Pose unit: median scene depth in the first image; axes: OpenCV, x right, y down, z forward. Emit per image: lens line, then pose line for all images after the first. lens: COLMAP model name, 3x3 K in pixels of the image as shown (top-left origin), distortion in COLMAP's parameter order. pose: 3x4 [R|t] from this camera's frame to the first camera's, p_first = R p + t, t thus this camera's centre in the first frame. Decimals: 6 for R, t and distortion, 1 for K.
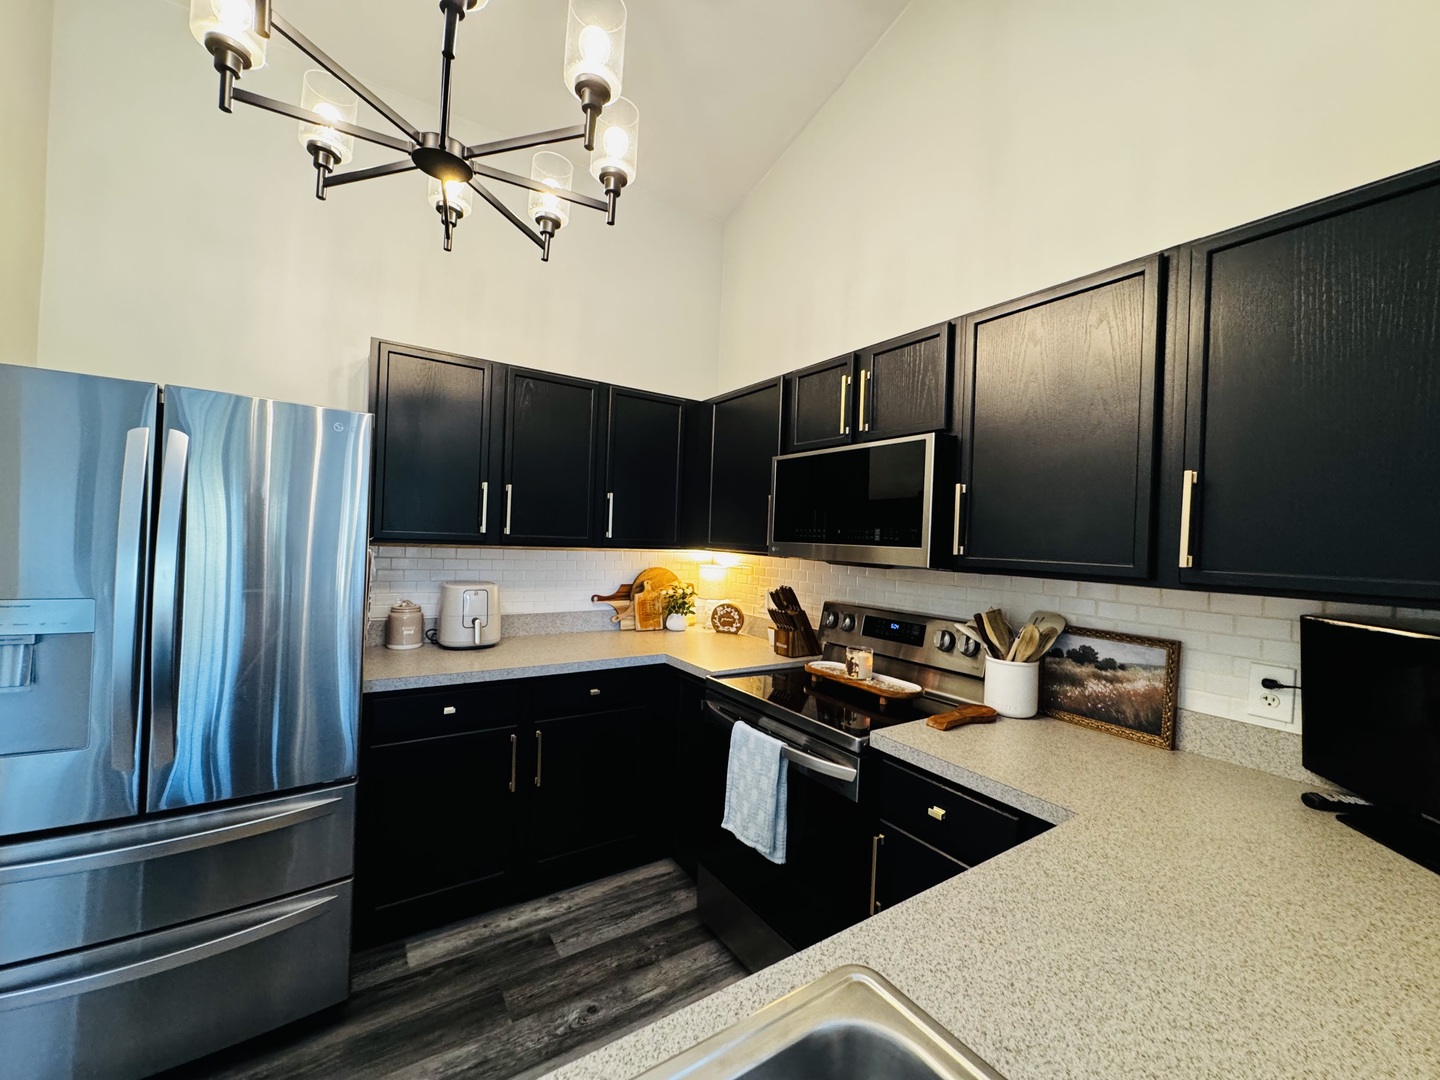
lens RADIAL K [[577.8, 0, 720.0], [0, 577.8, 540.0], [0, 0, 1]] dist [-0.000599, -0.000059]
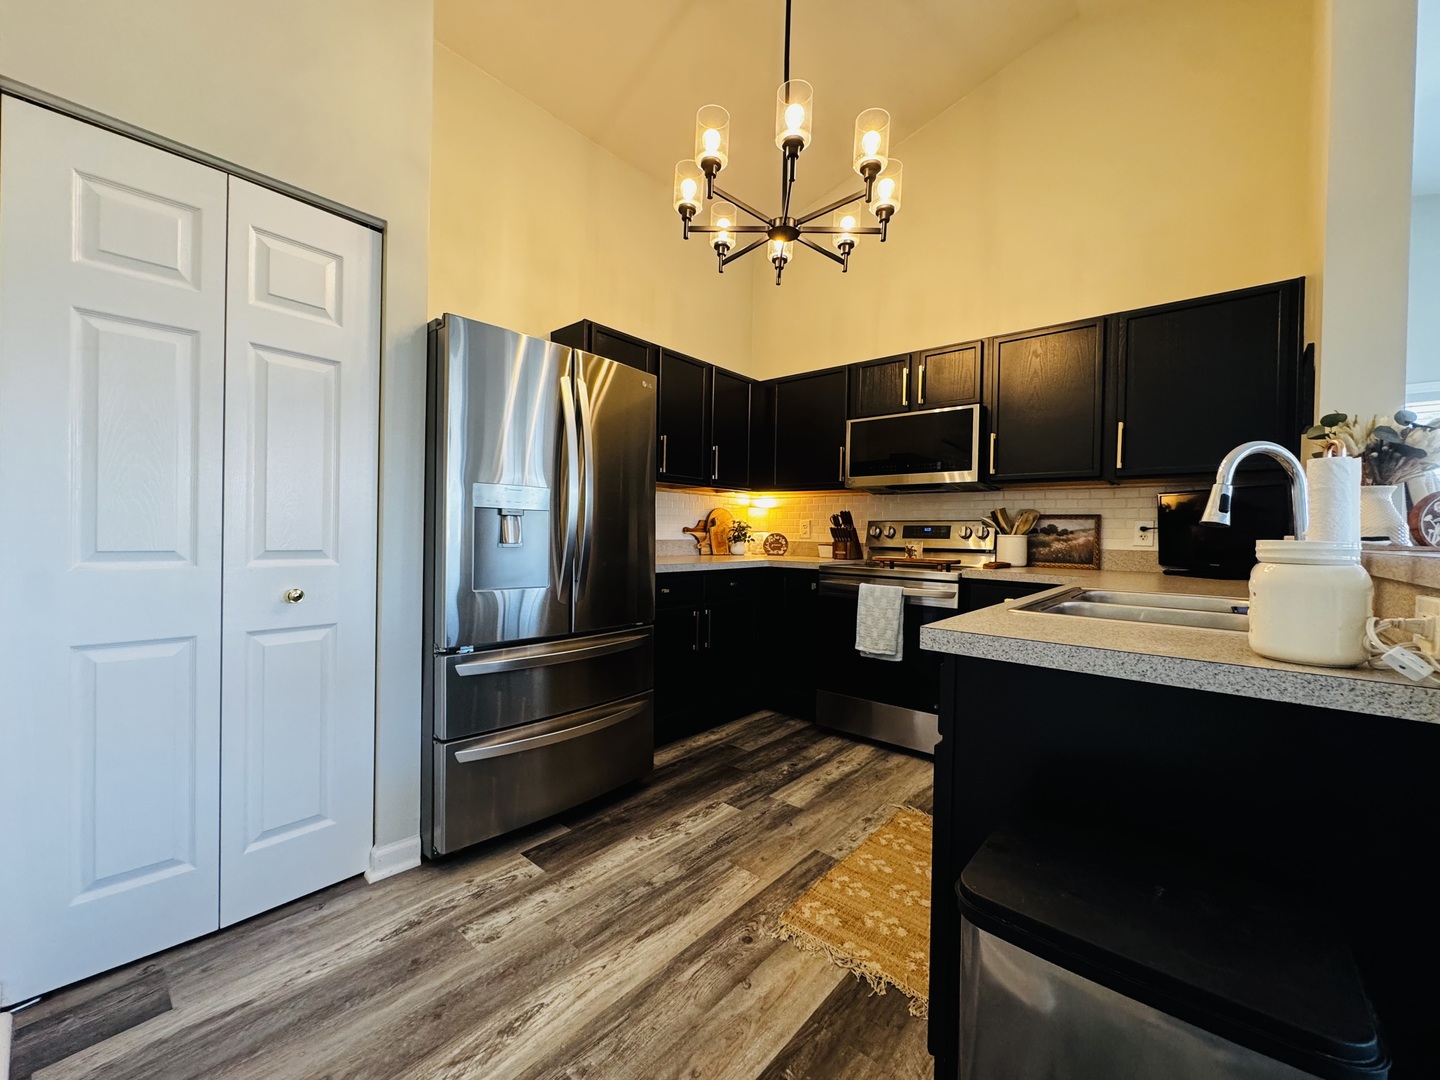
lens RADIAL K [[577.8, 0, 720.0], [0, 577.8, 540.0], [0, 0, 1]] dist [-0.000599, -0.000059]
pose [[0.962697, -0.024162, 0.269500, -0.783561], [0.019761, 0.999624, 0.019030, 0.160318], [-0.269859, -0.012995, 0.962812, -0.429645]]
